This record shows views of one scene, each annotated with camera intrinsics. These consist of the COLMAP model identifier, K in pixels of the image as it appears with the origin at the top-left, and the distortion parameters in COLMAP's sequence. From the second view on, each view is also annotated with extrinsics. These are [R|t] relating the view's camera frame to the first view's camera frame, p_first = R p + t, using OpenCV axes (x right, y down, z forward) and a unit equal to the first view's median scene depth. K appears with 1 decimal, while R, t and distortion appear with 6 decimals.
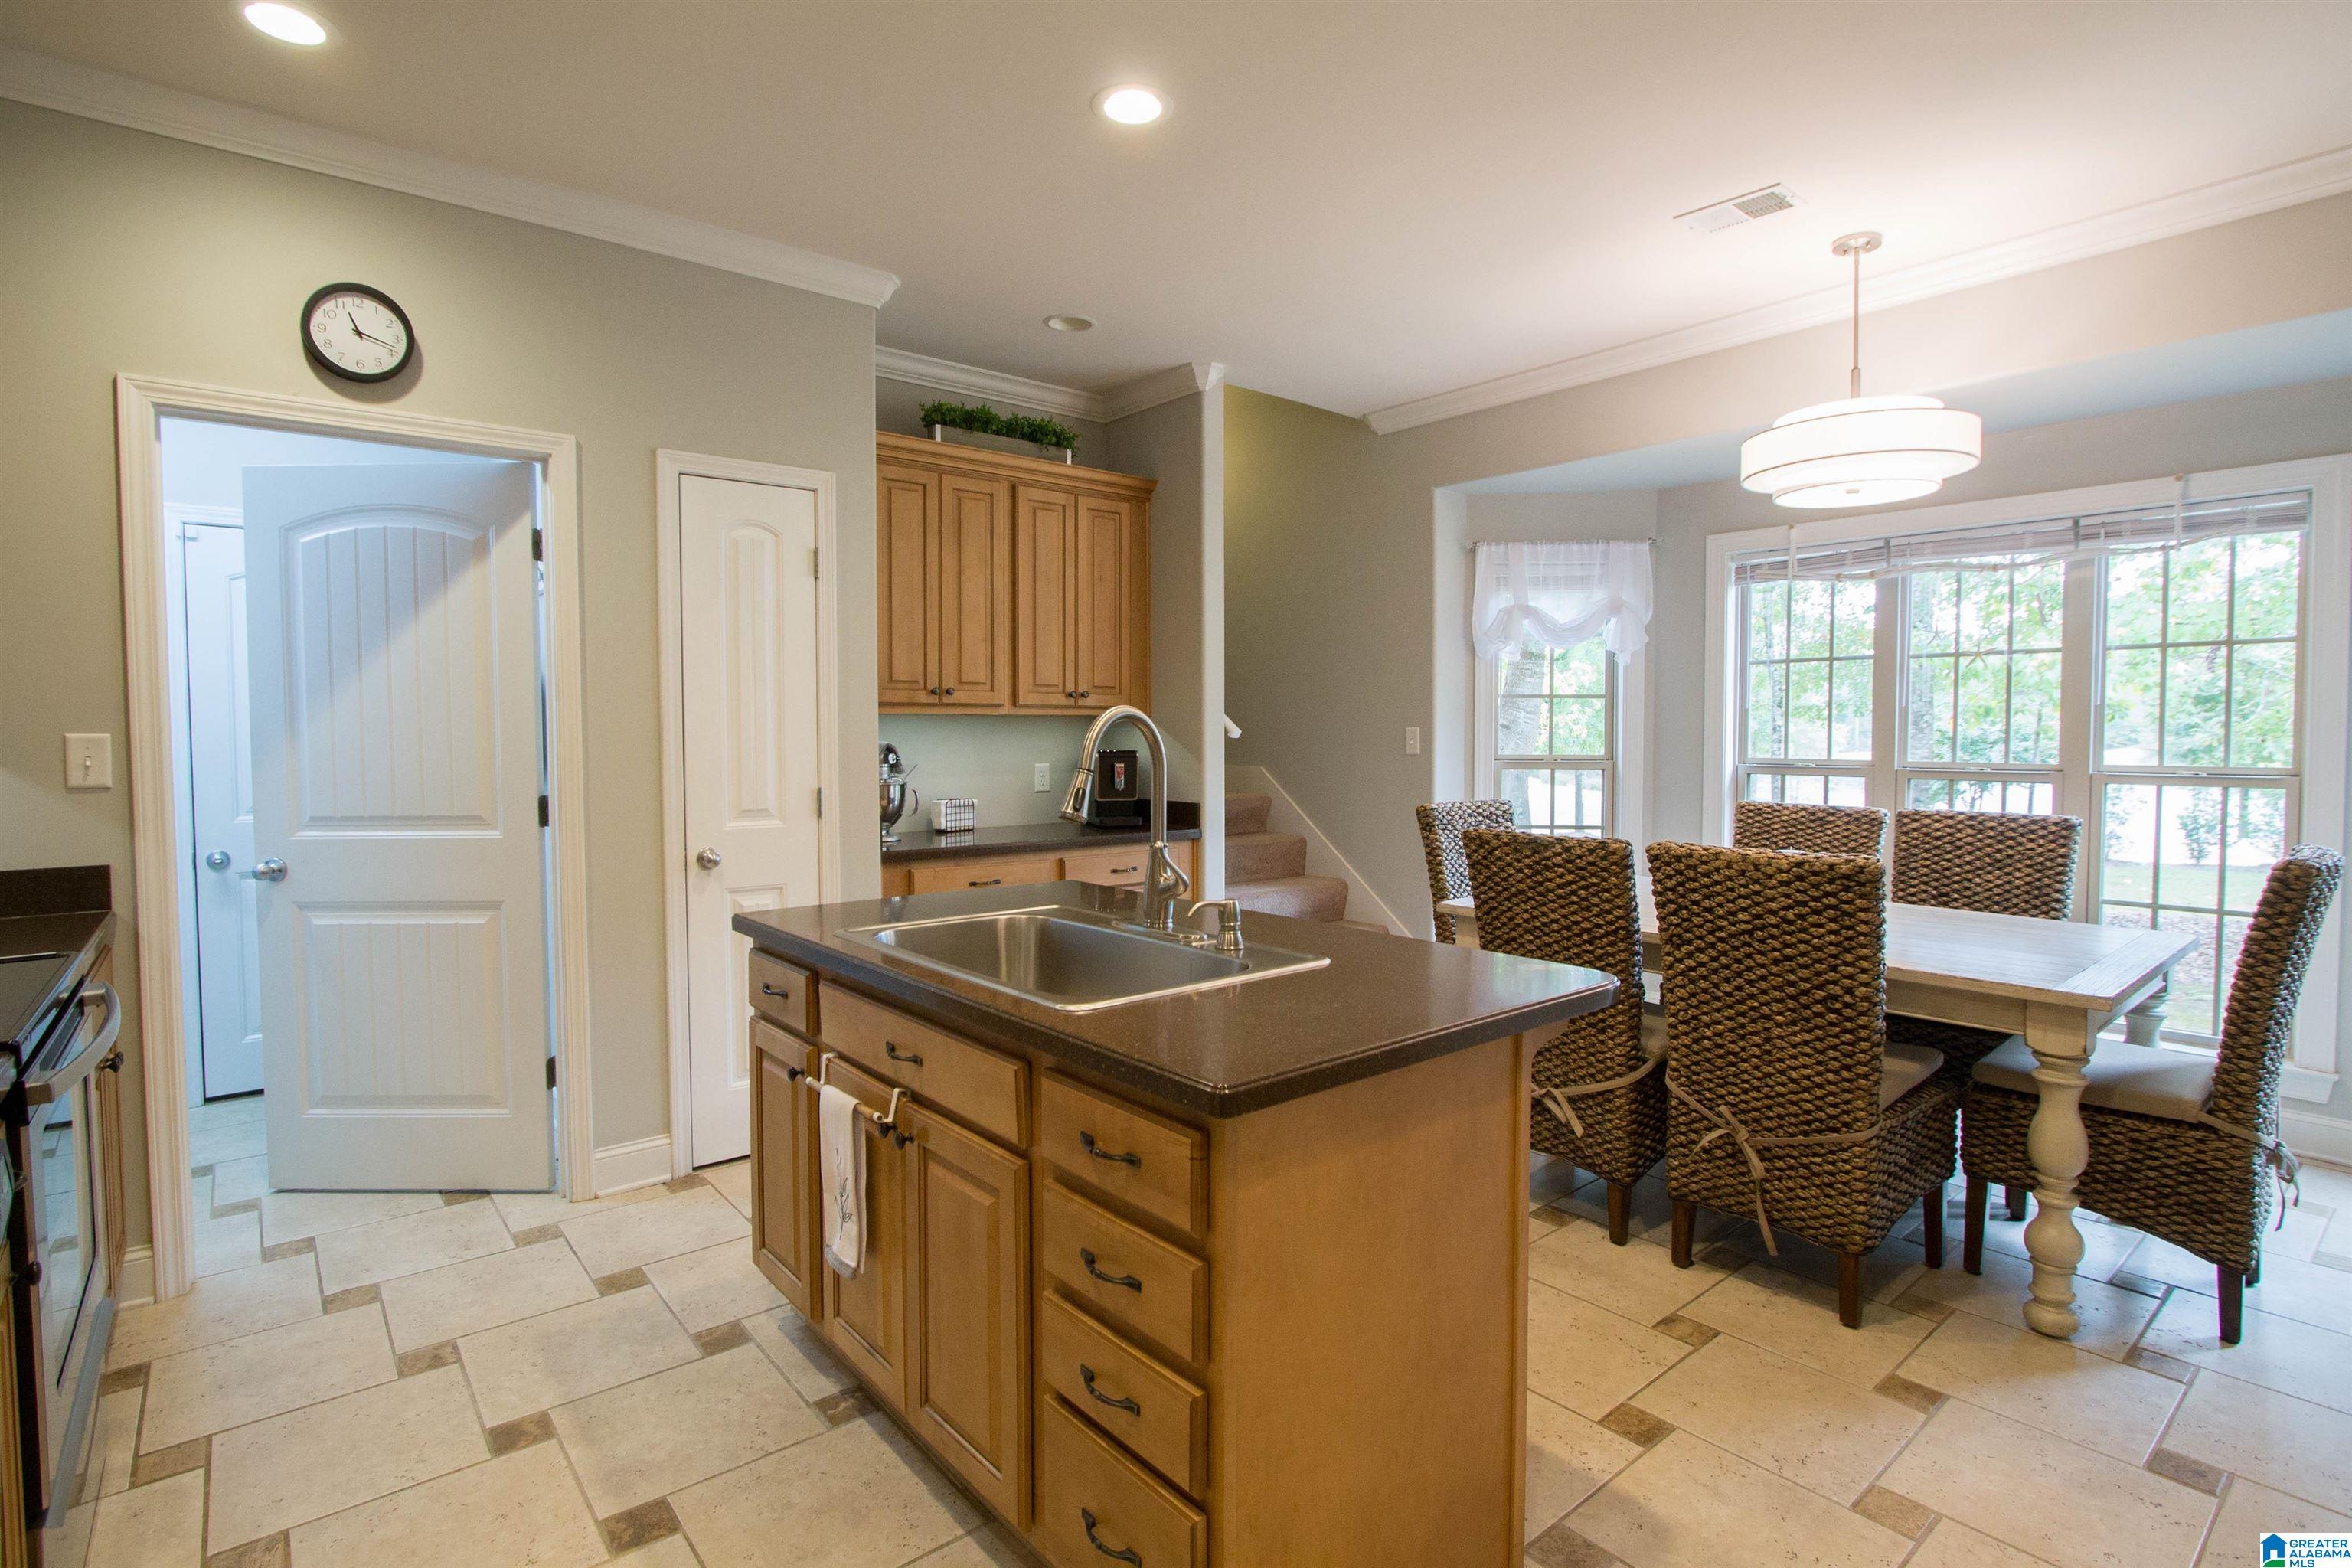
lens RADIAL K [[1147.7, 0, 1182.0], [0, 1147.7, 770.4], [0, 0, 1]] dist [-0.010832, 0.000413]
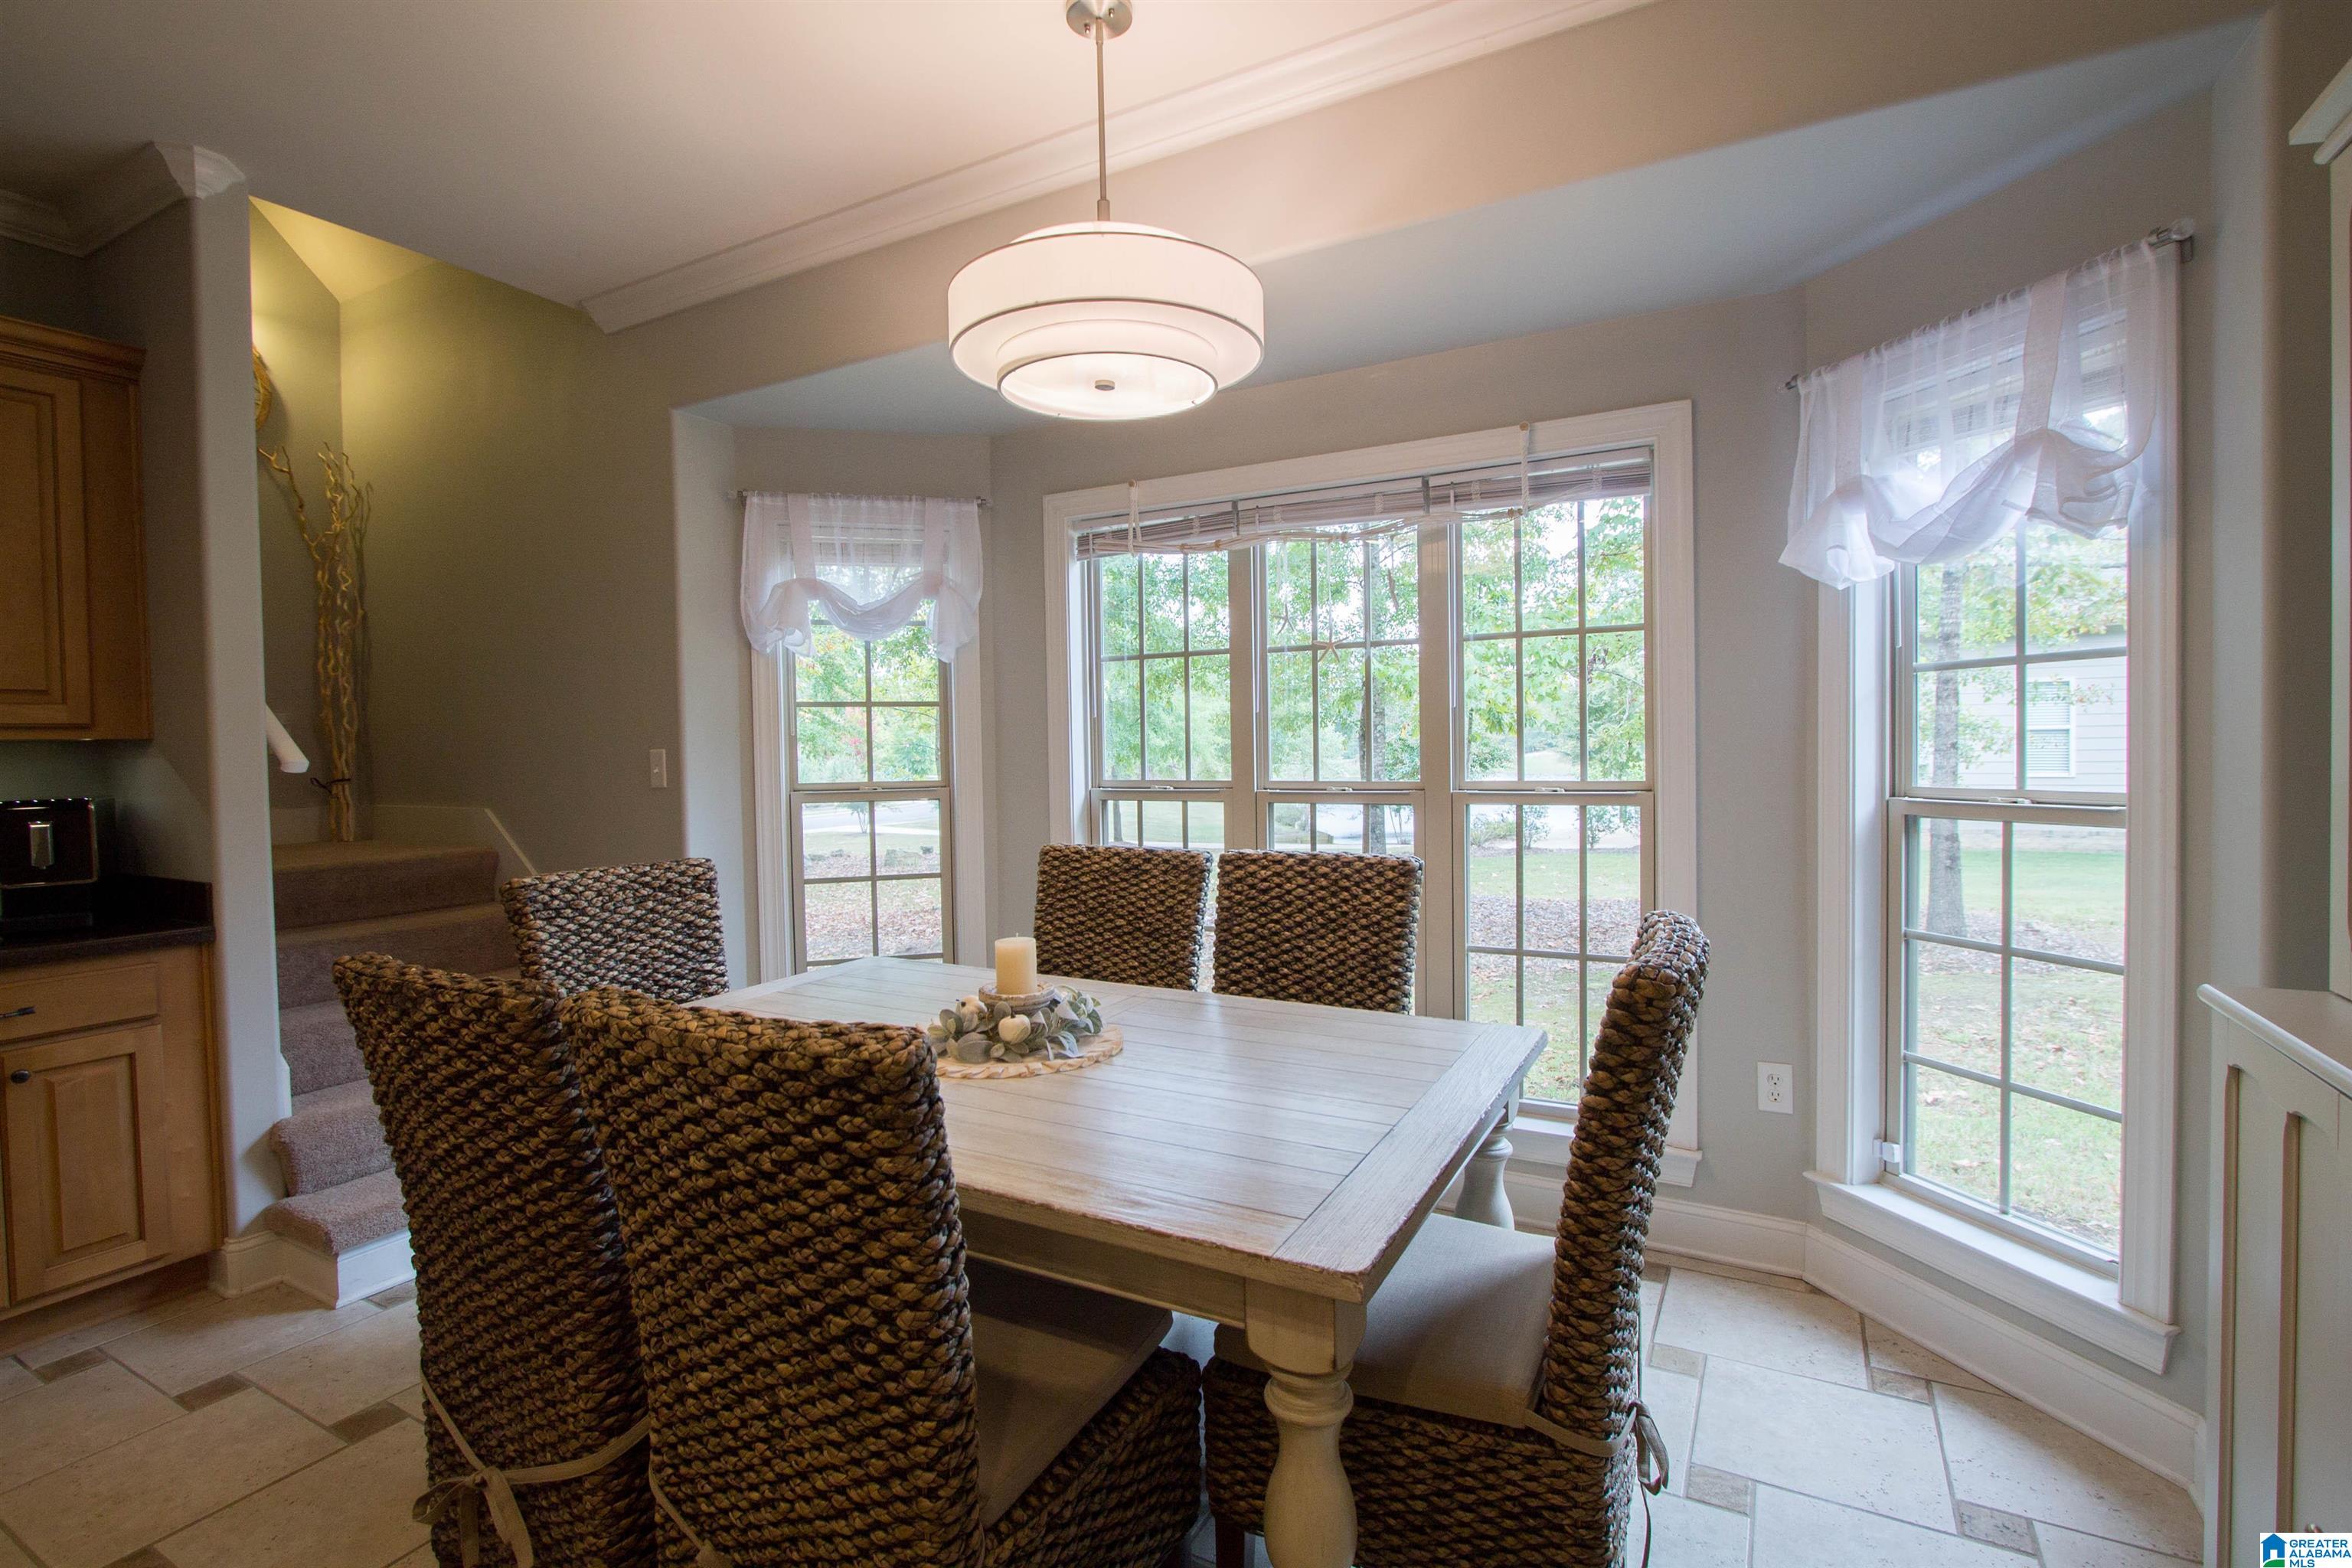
lens RADIAL K [[1114.8, 0, 1171.4], [0, 1114.8, 770.6], [0, 0, 1]] dist [-0.016421, 0.001978]
pose [[0.934235, -0.025535, 0.355743, 0.513217], [0.030233, 0.999514, -0.007651, -0.019884], [-0.355375, 0.017903, 0.934552, 0.513165]]
